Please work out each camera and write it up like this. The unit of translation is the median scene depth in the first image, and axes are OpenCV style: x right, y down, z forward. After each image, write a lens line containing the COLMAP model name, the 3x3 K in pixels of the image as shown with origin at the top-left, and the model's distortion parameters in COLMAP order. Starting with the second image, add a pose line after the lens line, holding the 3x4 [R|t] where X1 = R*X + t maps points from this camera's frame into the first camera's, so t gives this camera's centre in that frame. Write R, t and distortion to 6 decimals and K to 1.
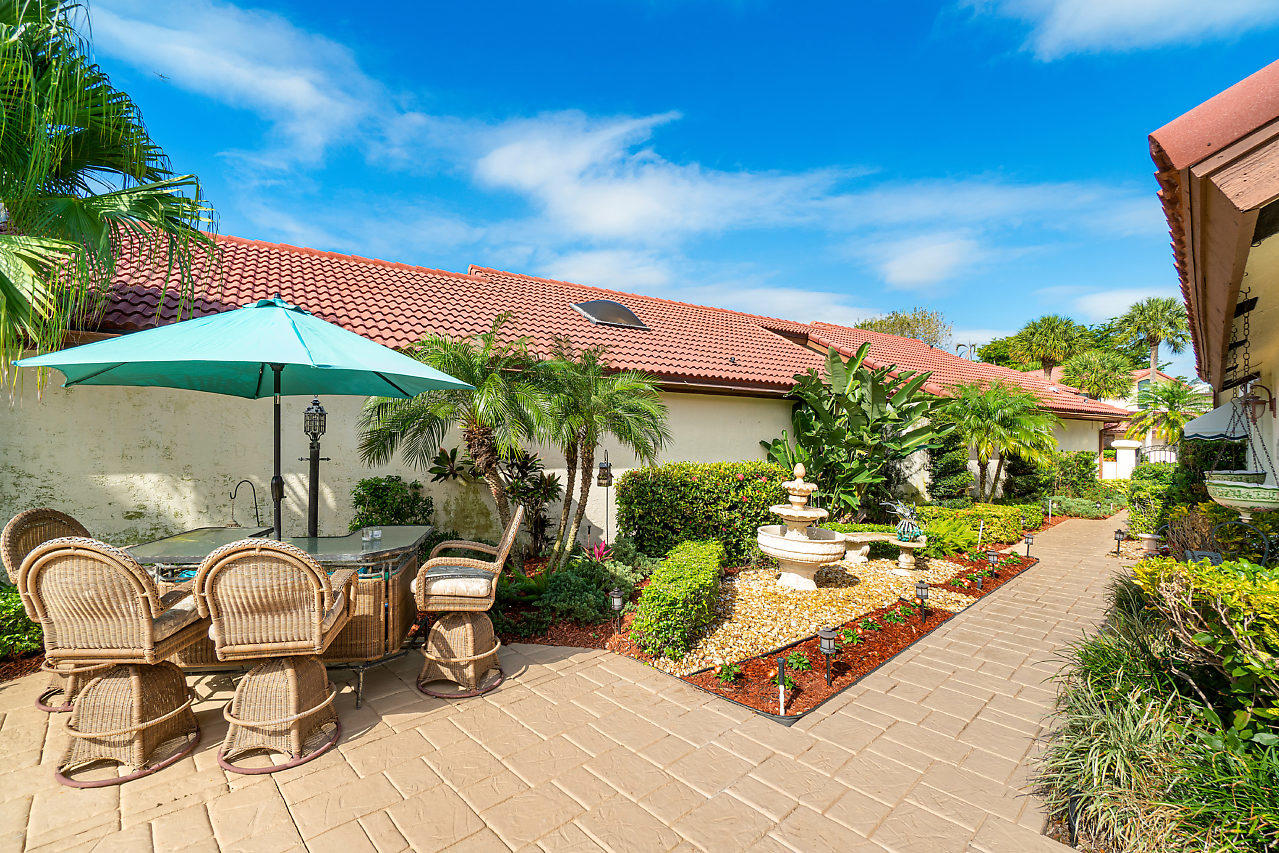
lens RADIAL K [[554.3, 0, 618.2], [0, 554.3, 424.5], [0, 0, 1]] dist [-0.001026, -0.000190]
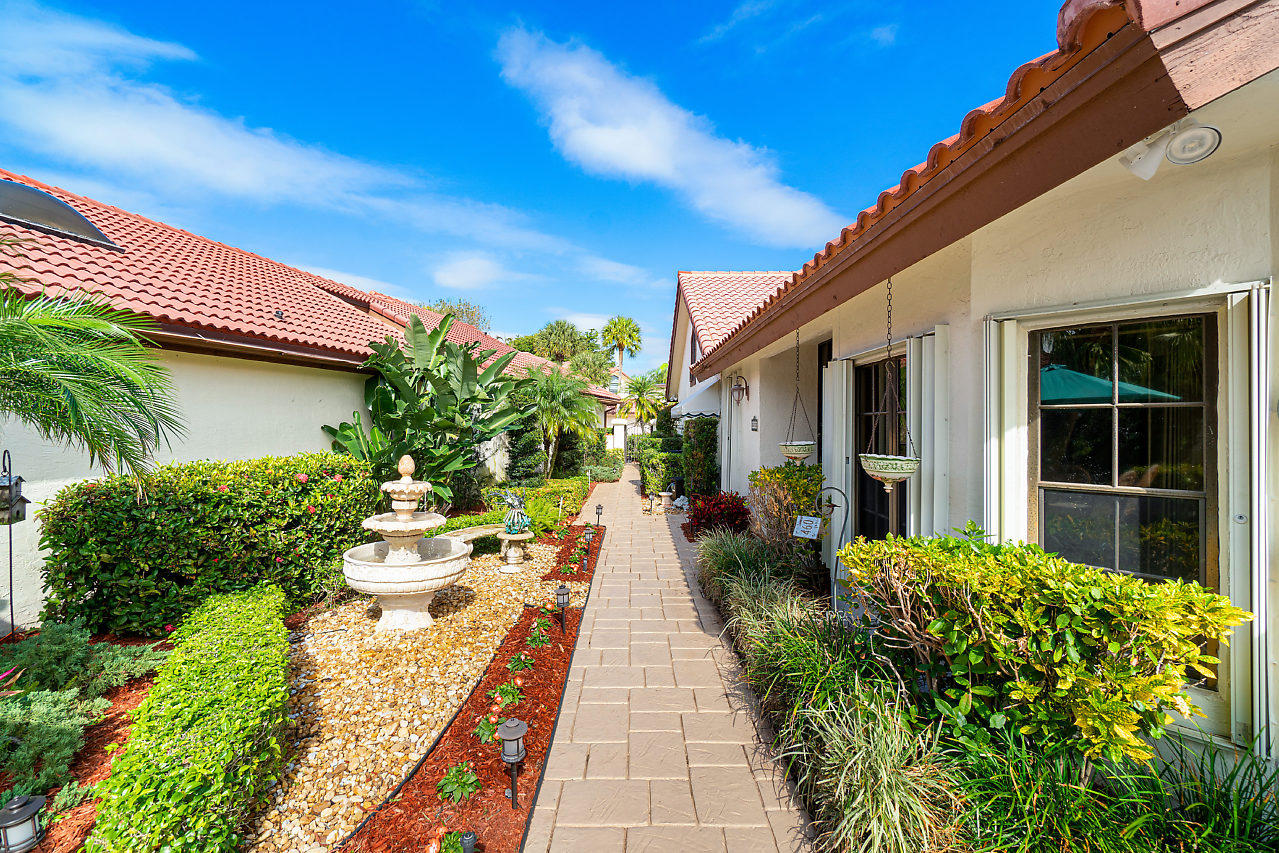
lens RADIAL K [[533.7, 0, 625.9], [0, 533.7, 416.8], [0, 0, 1]] dist [-0.004041, -0.000237]
pose [[0.688196, -0.010413, 0.725450, 0.014642], [-0.001927, 0.999867, 0.016180, 0.005920], [-0.725522, -0.012533, 0.688084, 0.242603]]
